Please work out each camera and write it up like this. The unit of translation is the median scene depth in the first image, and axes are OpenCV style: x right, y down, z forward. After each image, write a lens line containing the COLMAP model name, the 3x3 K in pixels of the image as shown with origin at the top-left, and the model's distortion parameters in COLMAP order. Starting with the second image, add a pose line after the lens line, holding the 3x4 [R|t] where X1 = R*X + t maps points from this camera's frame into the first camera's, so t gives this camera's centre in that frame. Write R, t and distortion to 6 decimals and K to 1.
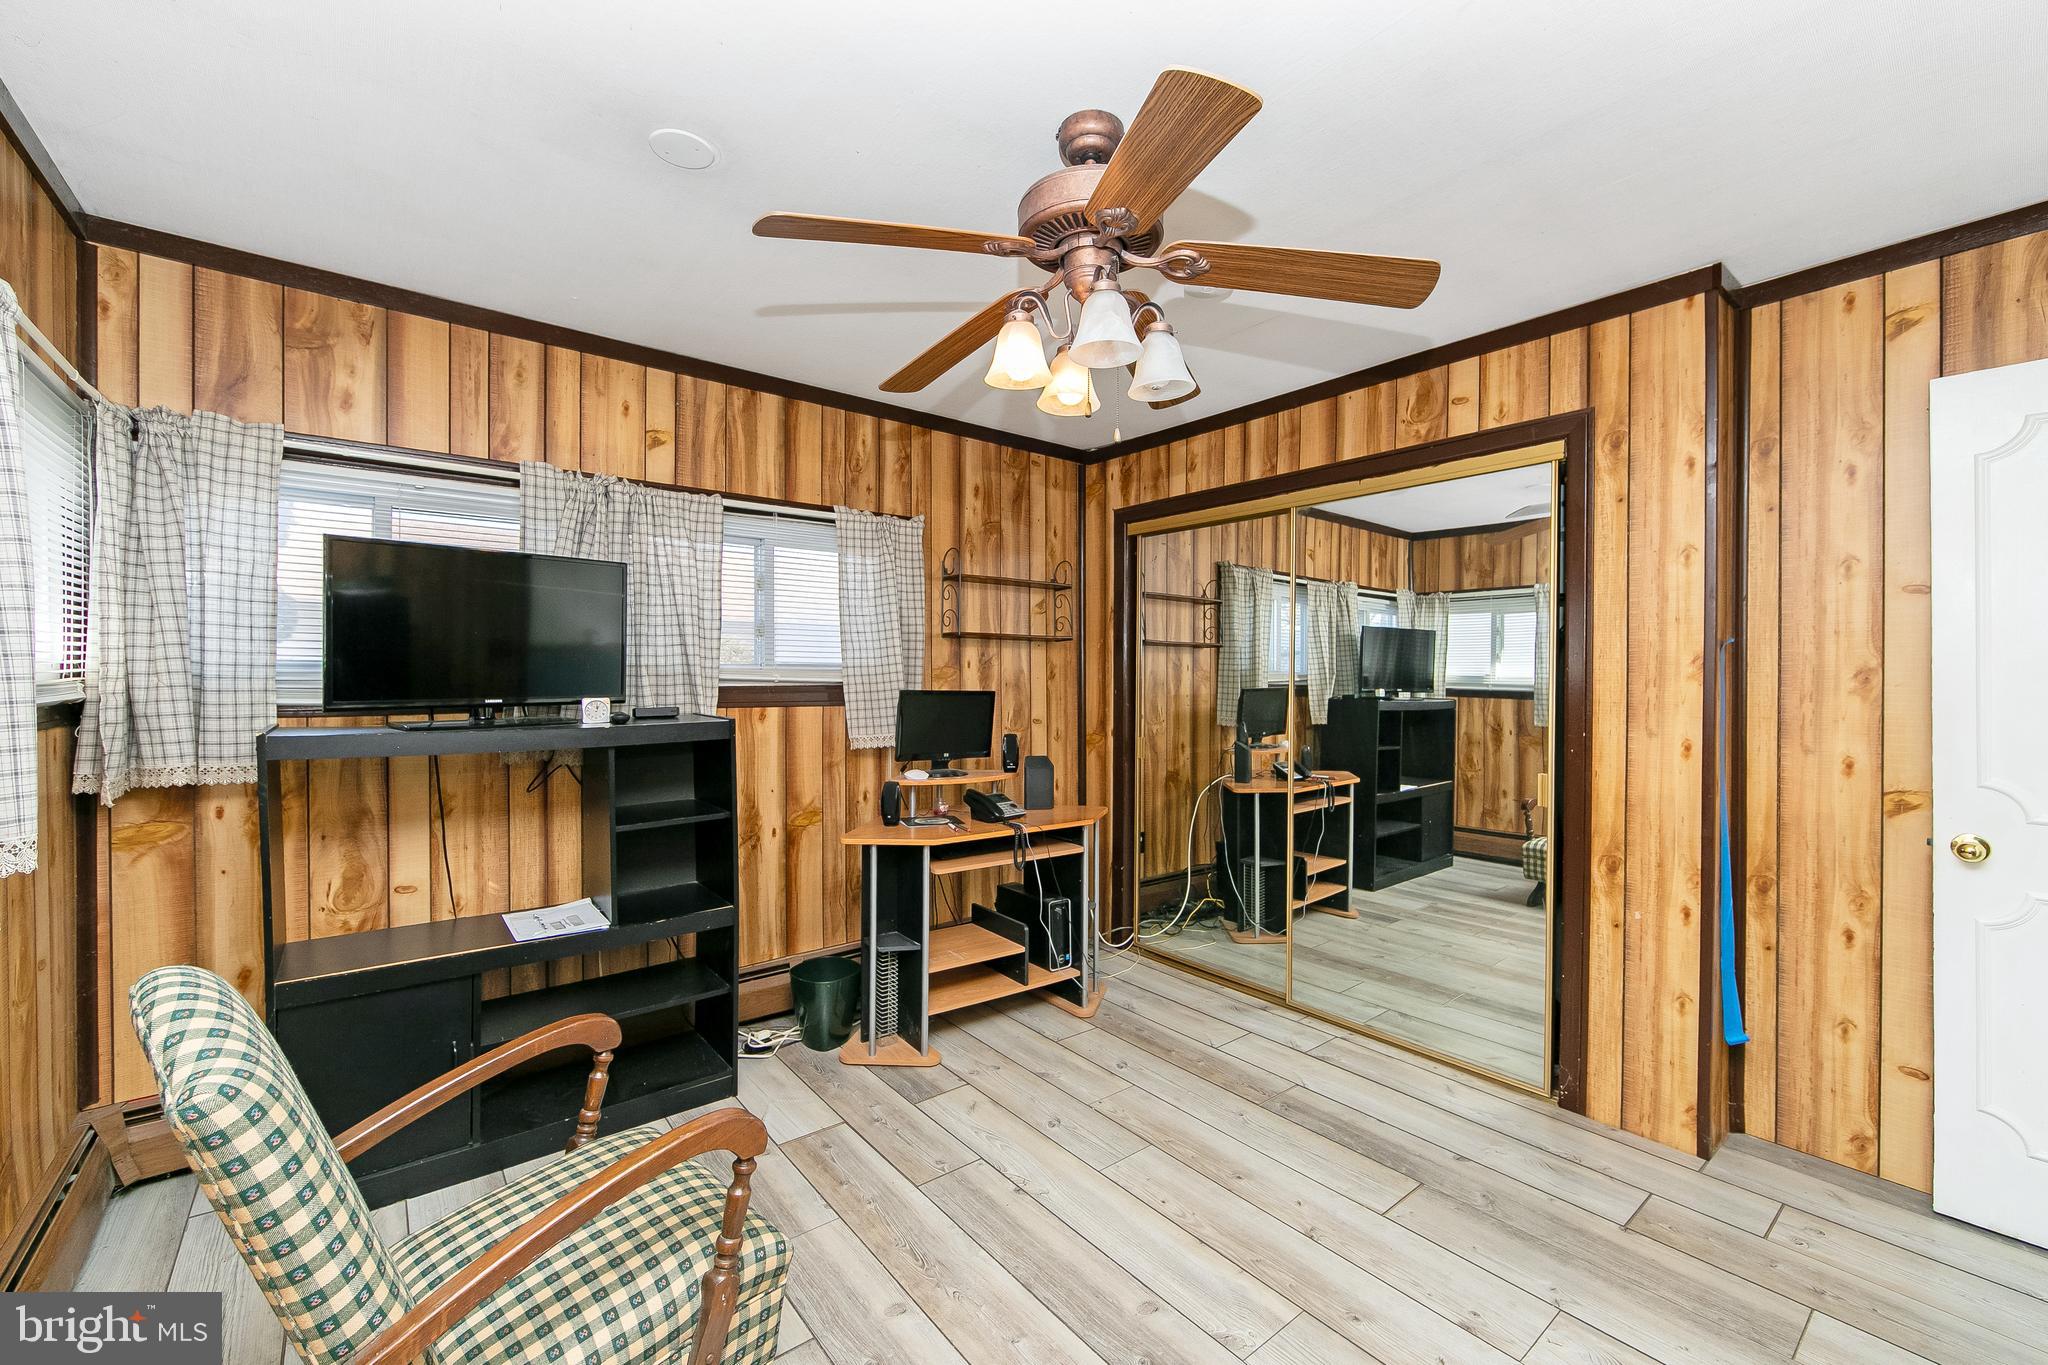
lens RADIAL K [[827.0, 0, 999.1], [0, 827.0, 684.1], [0, 0, 1]] dist [0.000531, 0.000214]
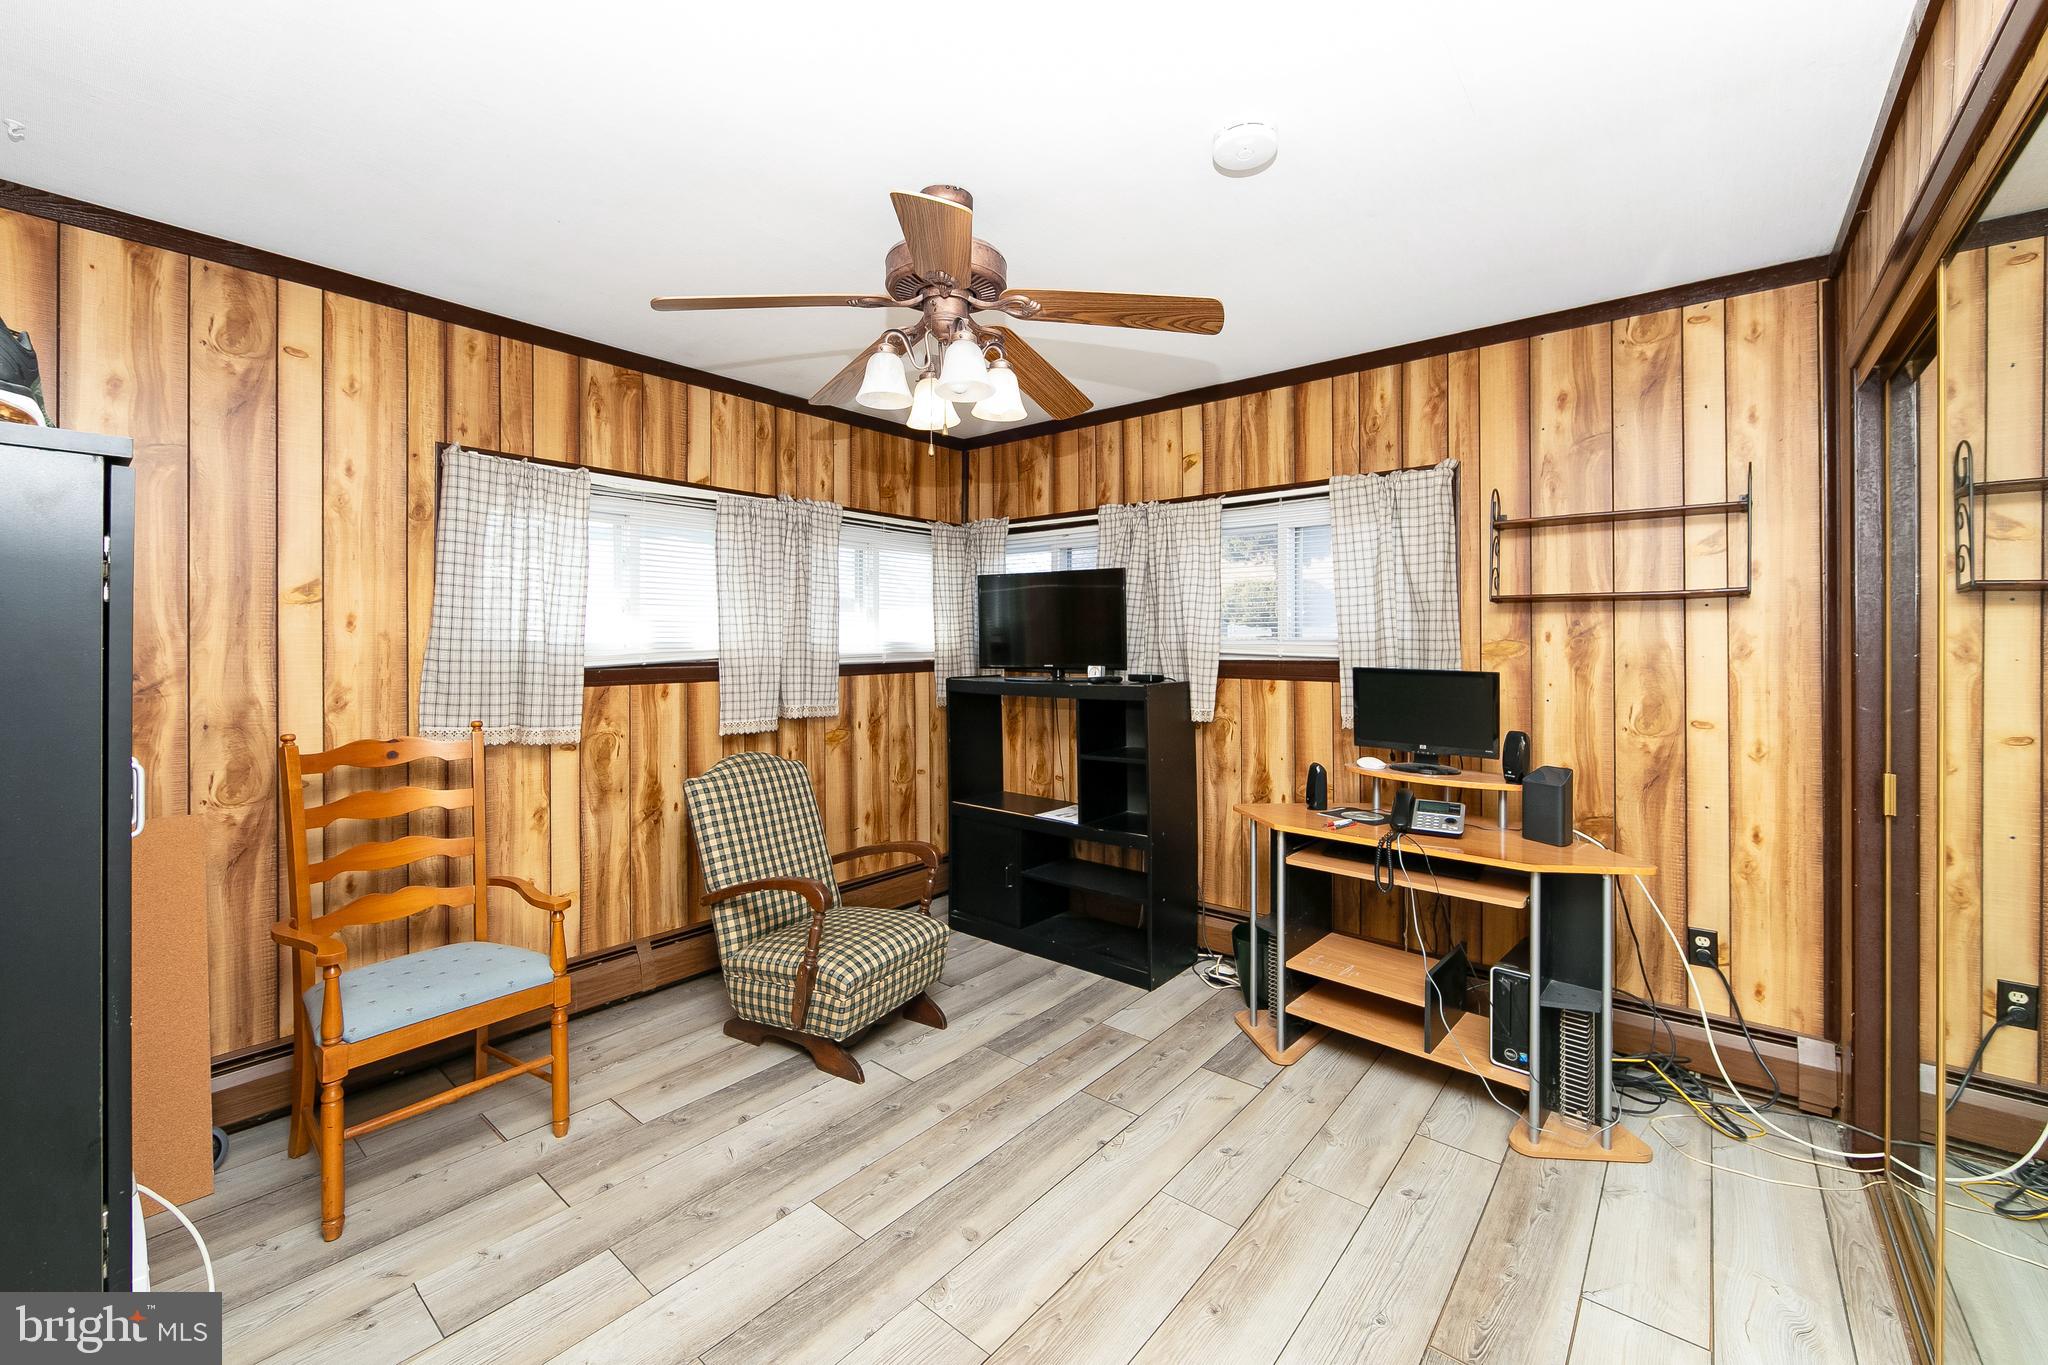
lens RADIAL K [[819.8, 0, 1038.9], [0, 819.8, 645.6], [0, 0, 1]] dist [-0.000410, -0.000018]
pose [[0.222546, 0.000277, -0.974922, 0.694415], [-0.011217, 0.999934, -0.002277, -0.010852], [0.974858, 0.011443, 0.222534, 0.465347]]
